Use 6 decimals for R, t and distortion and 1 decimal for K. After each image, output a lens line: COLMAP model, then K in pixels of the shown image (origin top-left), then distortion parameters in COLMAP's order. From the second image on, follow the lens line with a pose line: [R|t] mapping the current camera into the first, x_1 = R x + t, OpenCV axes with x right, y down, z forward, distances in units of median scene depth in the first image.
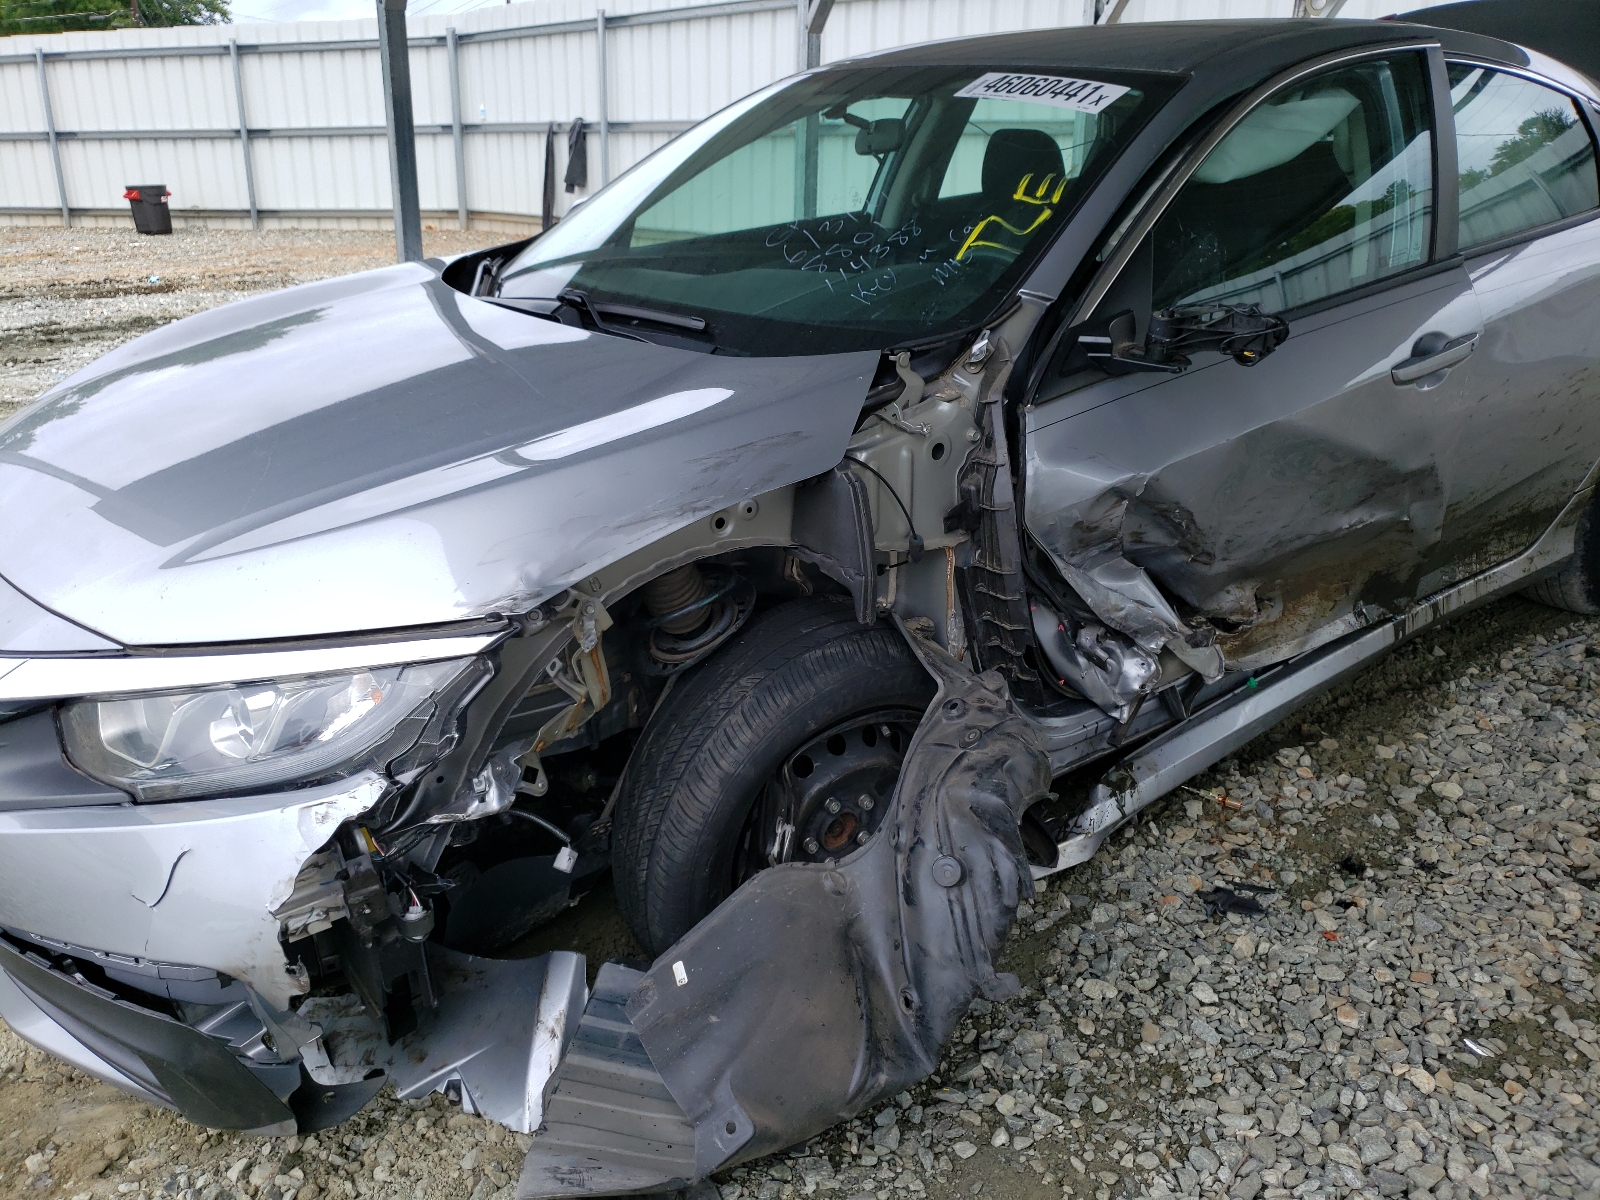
lens RADIAL K [[1270.1, 0, 769.3], [0, 1270.1, 627.7], [0, 0, 1]] dist [-0.052659, 0.110546]
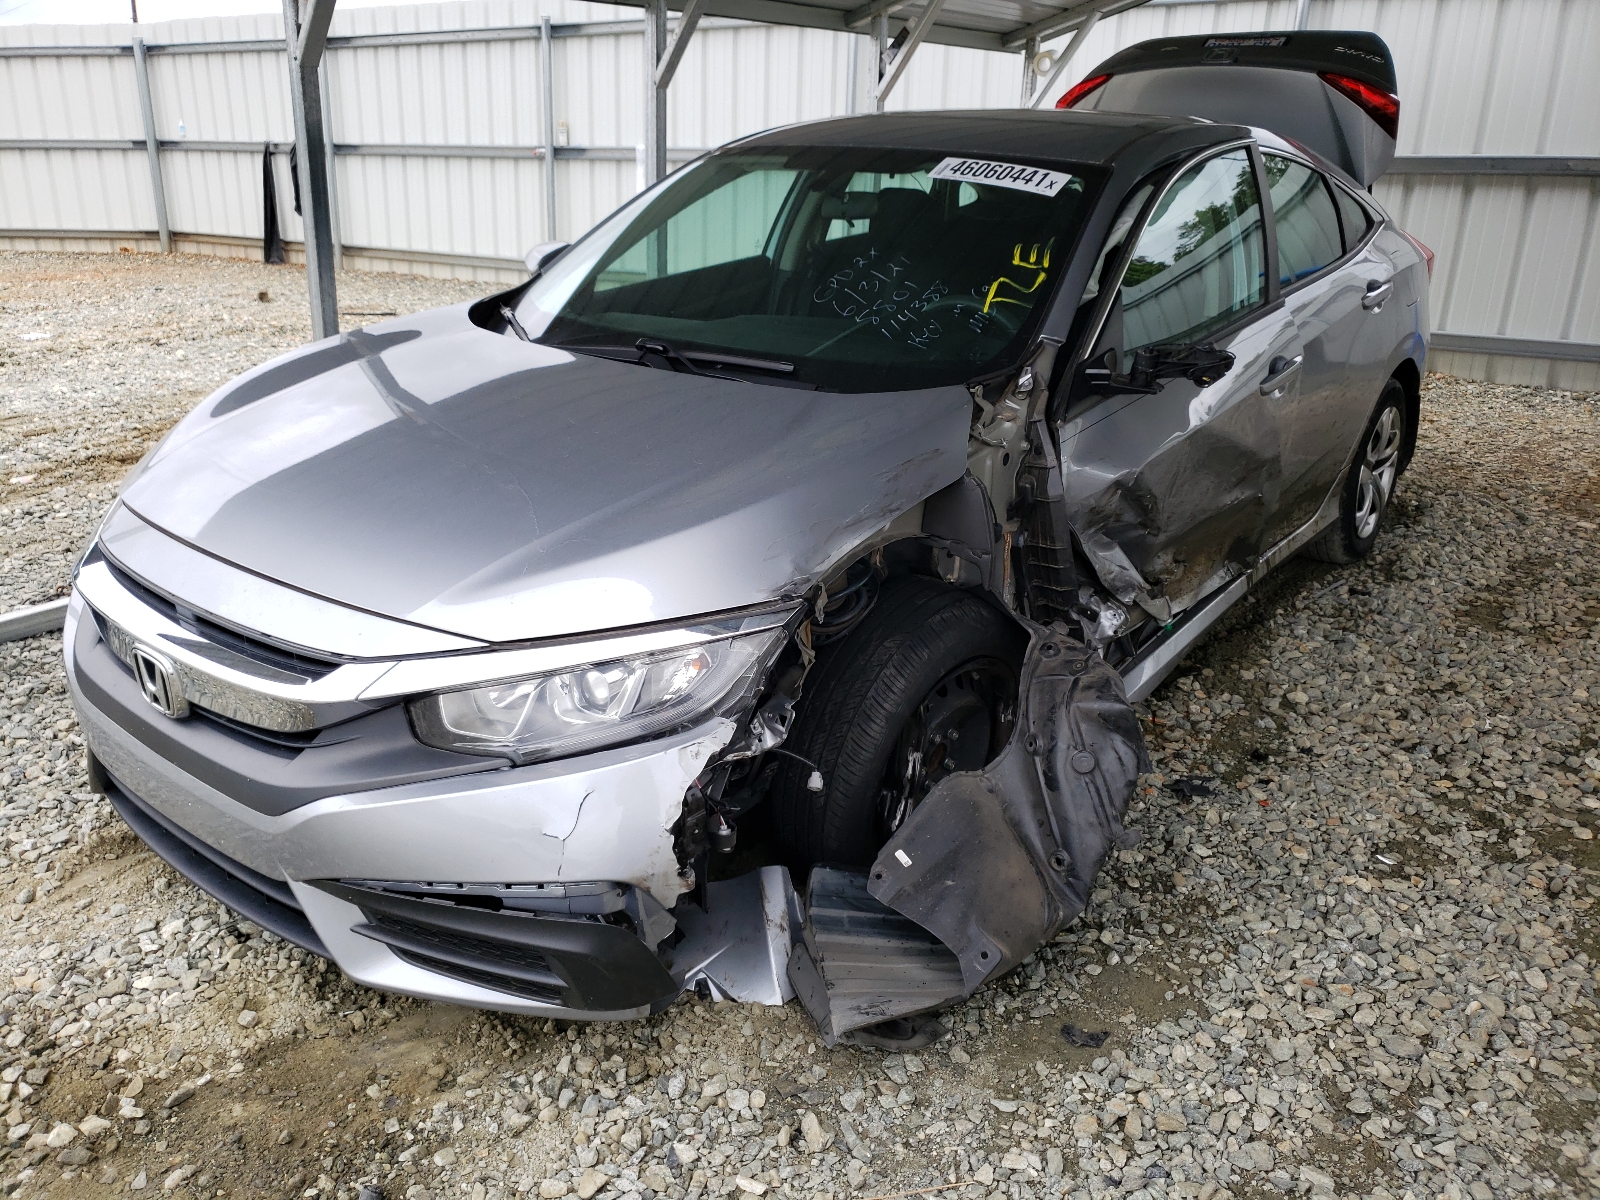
lens RADIAL K [[1270.1, 0, 769.3], [0, 1270.1, 627.7], [0, 0, 1]] dist [-0.052659, 0.110546]
pose [[0.968871, -0.075650, 0.235723, -0.390746], [0.077785, 0.996970, 0.000239, 0.014961], [-0.235027, 0.018104, 0.971820, -0.203913]]
